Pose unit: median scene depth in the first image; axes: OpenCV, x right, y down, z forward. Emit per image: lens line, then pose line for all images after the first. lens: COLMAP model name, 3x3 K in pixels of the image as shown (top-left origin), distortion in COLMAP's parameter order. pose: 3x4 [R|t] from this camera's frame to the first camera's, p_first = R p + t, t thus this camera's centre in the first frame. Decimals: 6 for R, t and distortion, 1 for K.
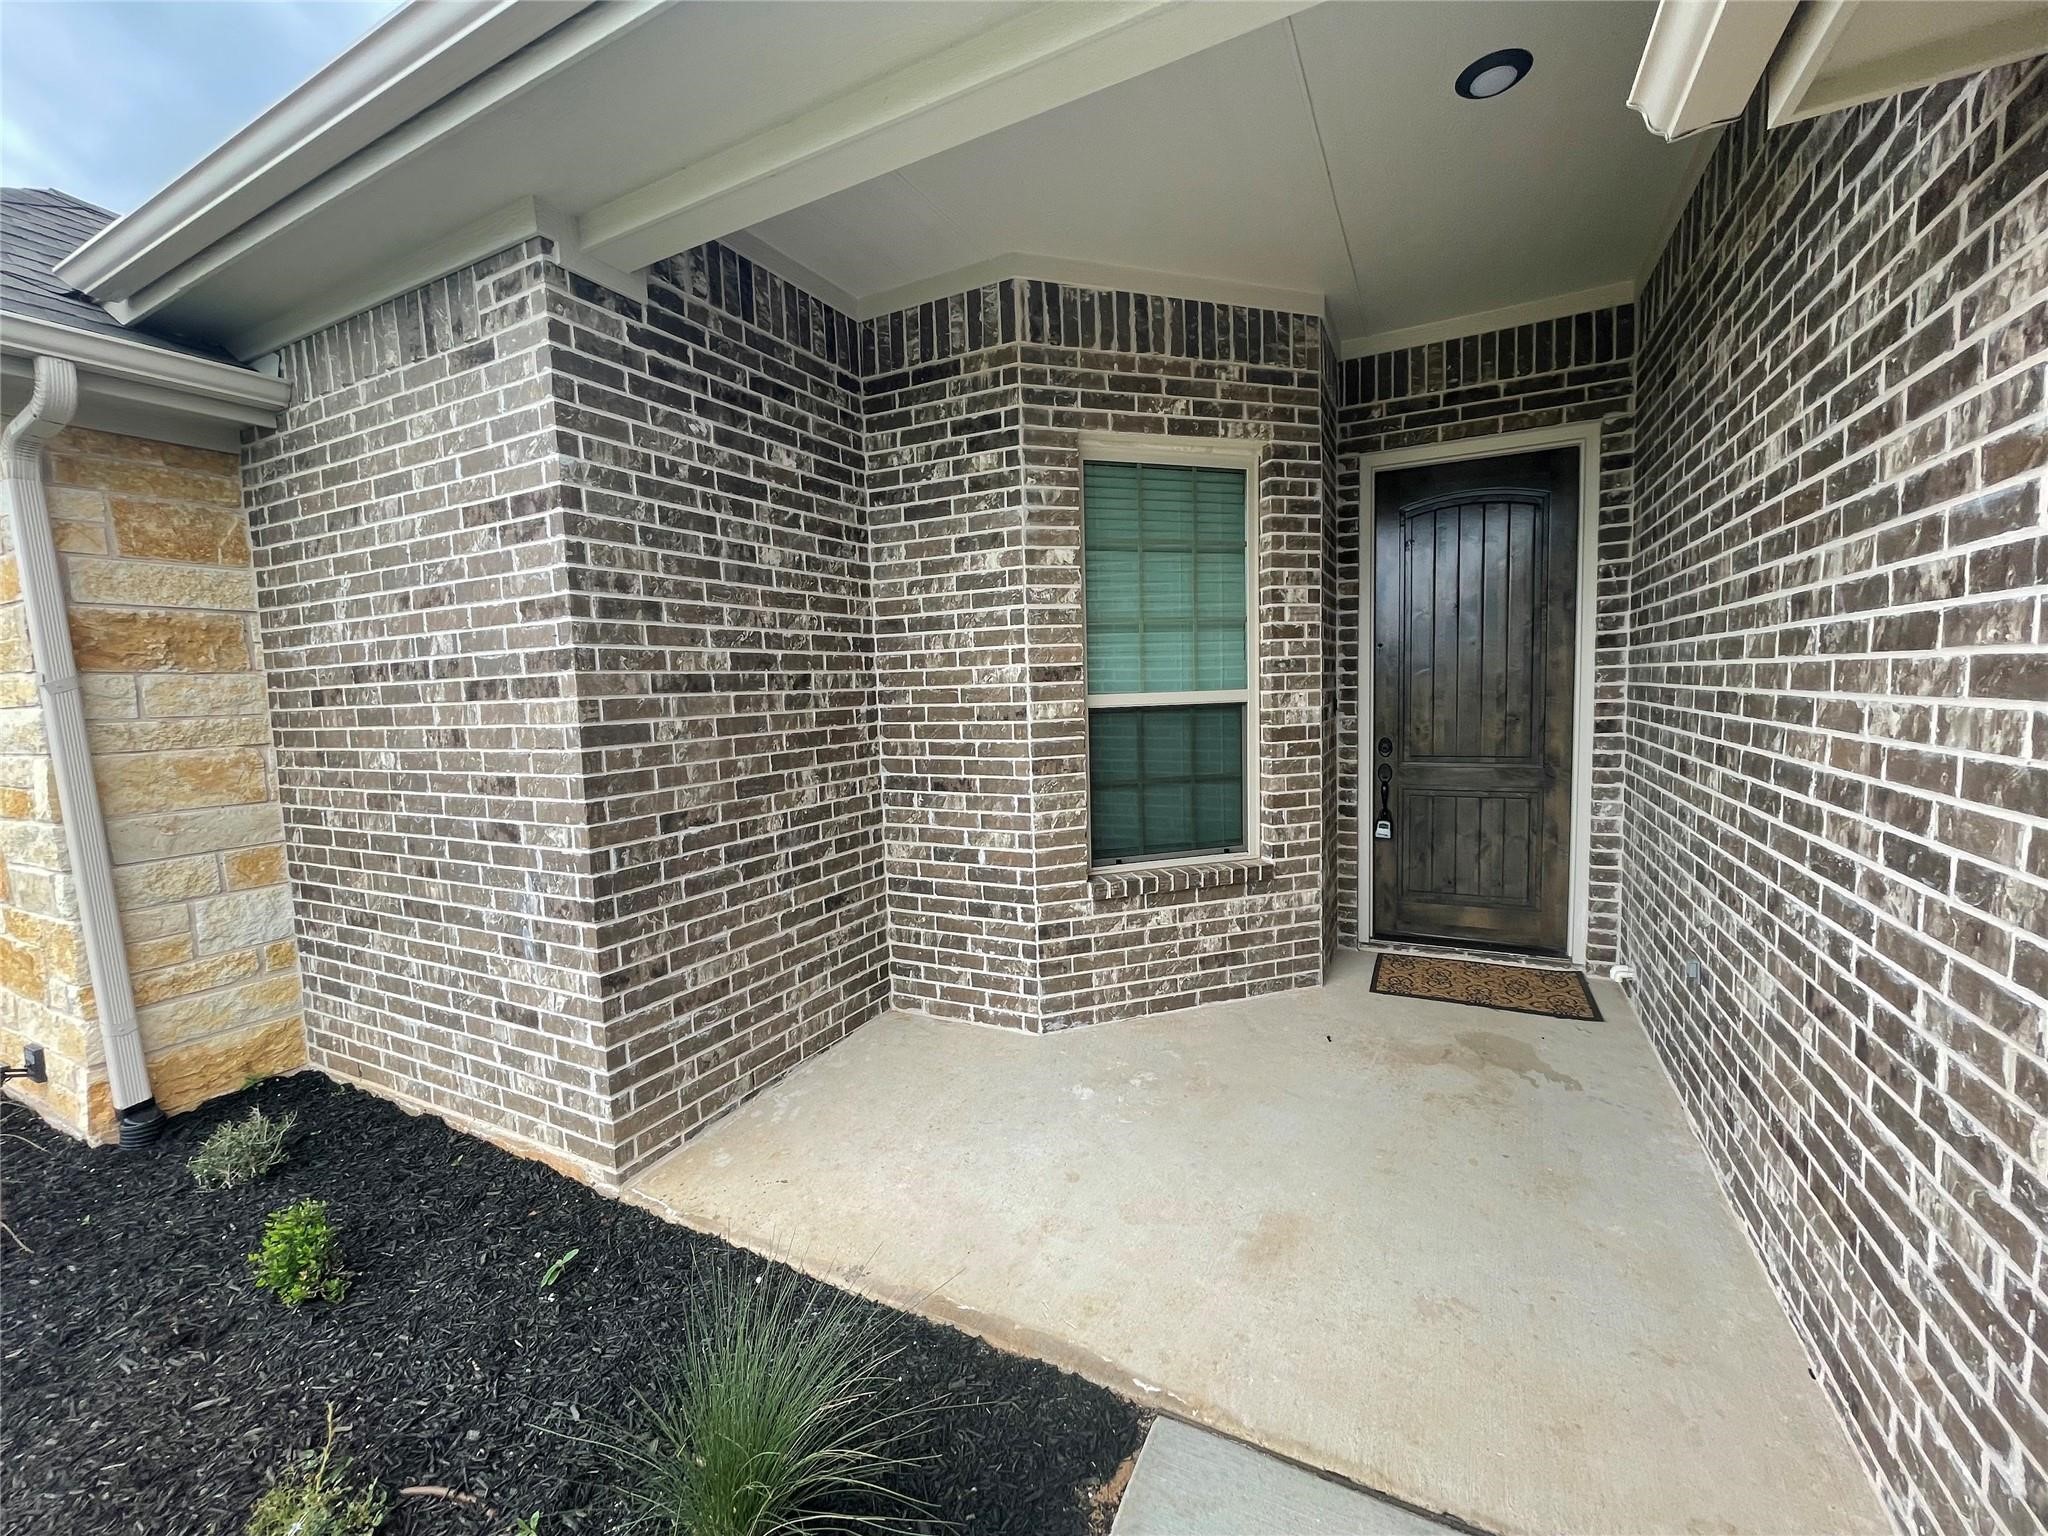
lens RADIAL K [[826.9, 0, 1014.9], [0, 826.9, 768.3], [0, 0, 1]] dist [-0.005535, 0.001116]
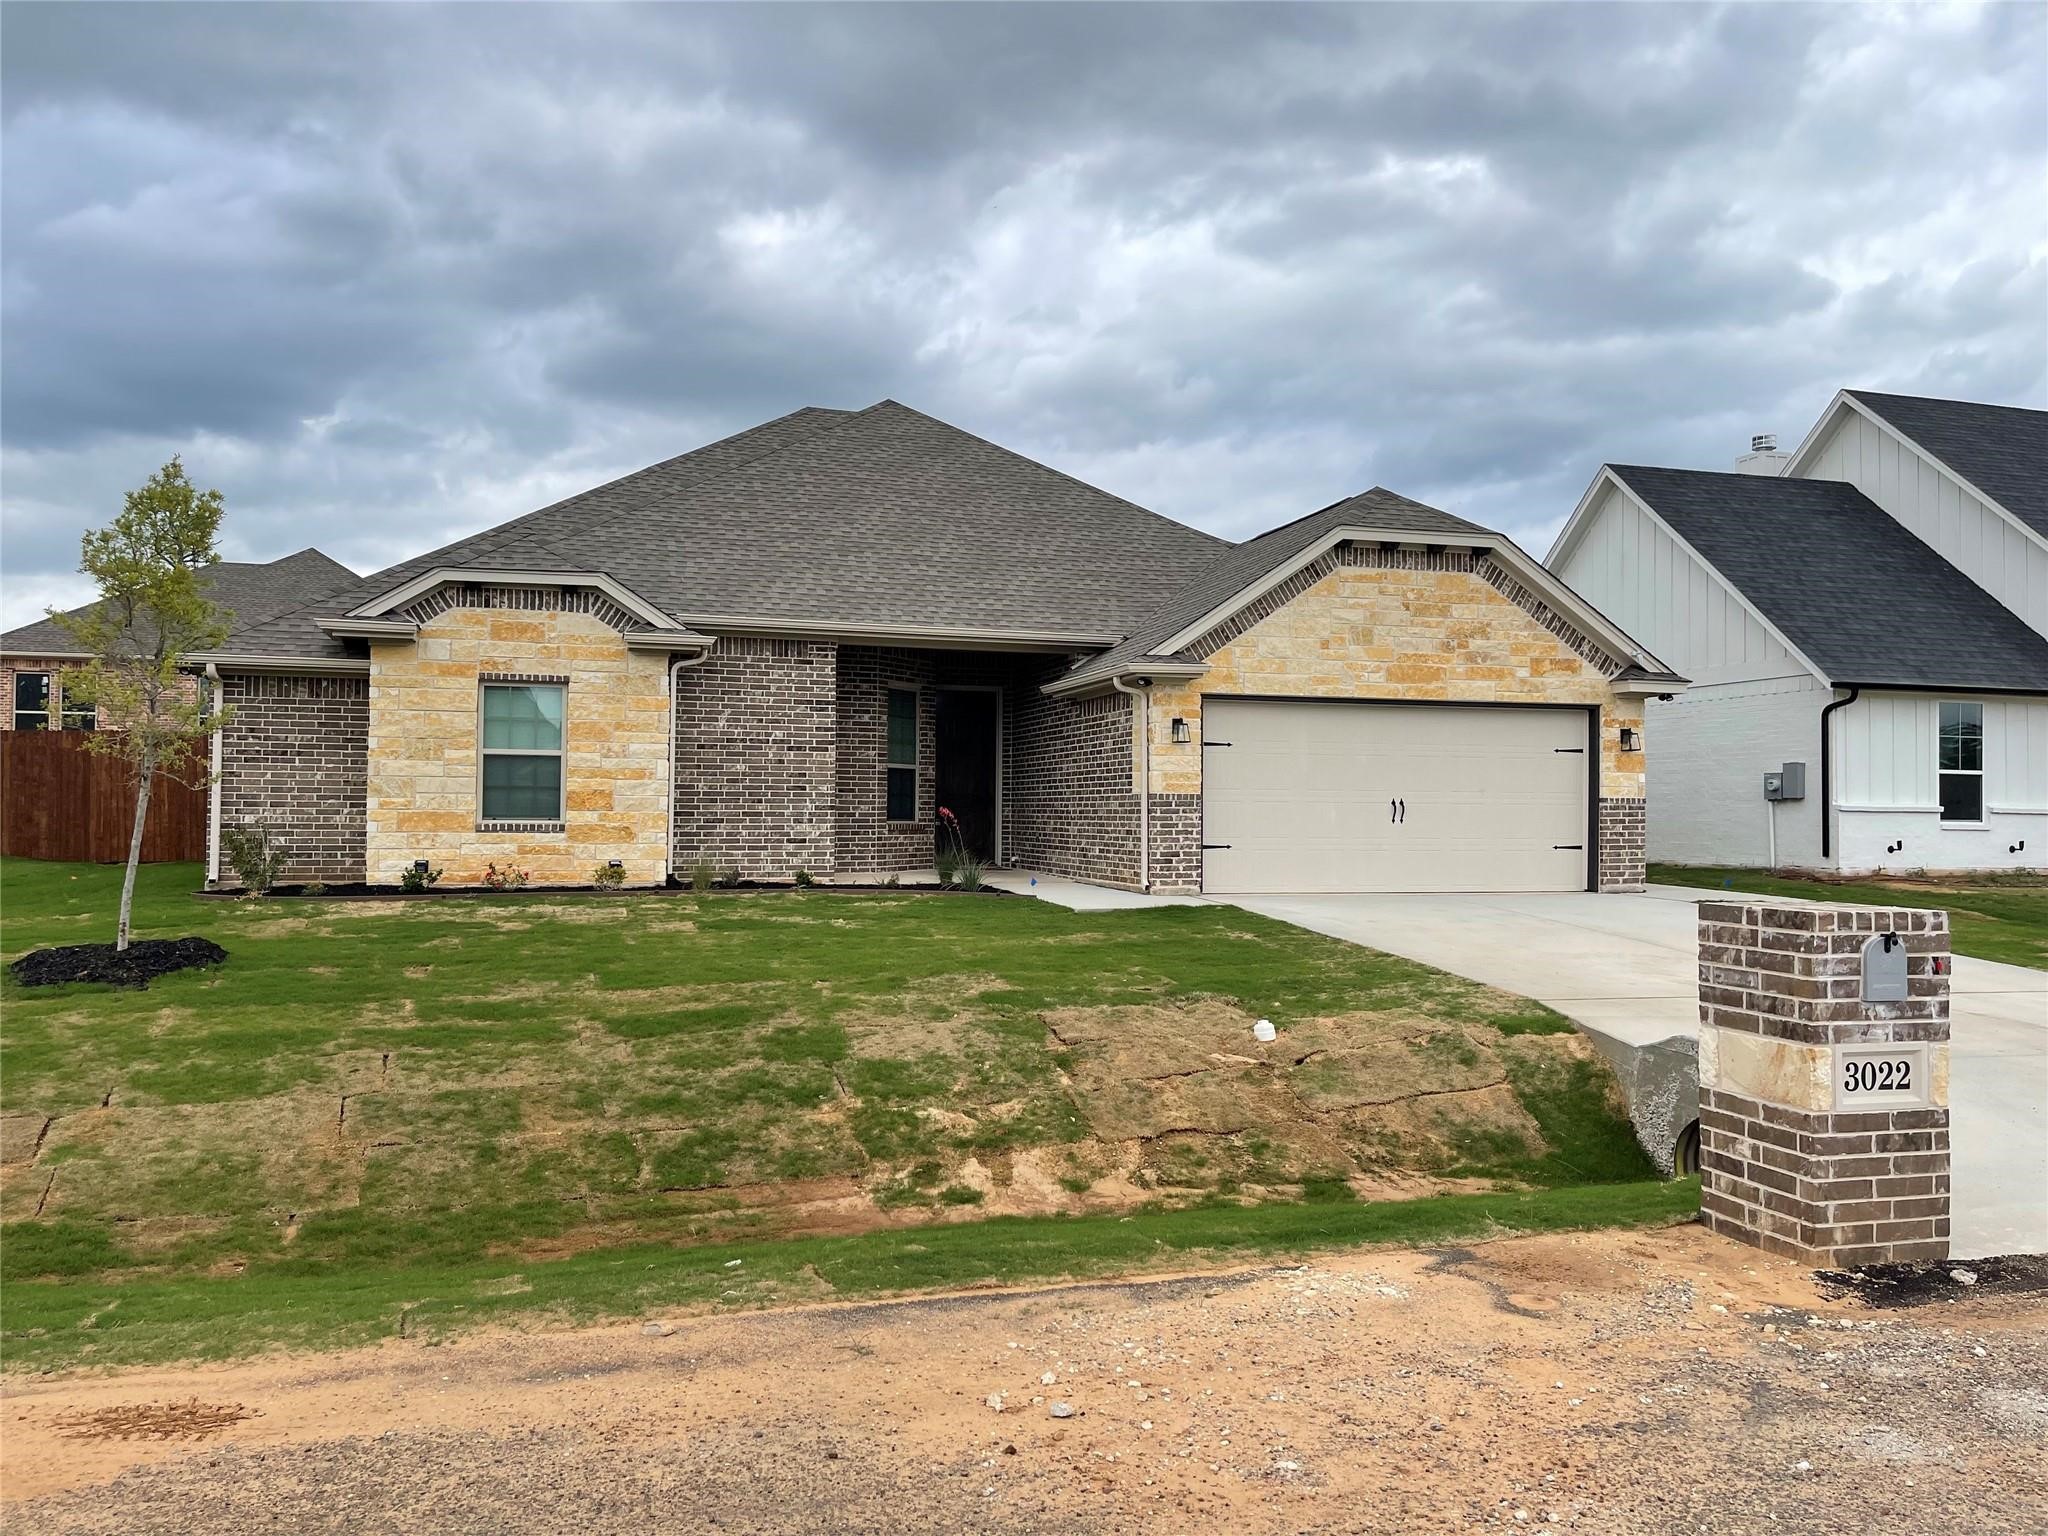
lens RADIAL K [[1550.5, 0, 1023.7], [0, 1550.5, 769.2], [0, 0, 1]] dist [0.000125, 0.000001]
pose [[0.721789, 0.060573, 0.689457, -4.484438], [0.033906, 0.991872, -0.122638, 0.841154], [-0.691282, 0.111896, 0.713869, -4.421637]]
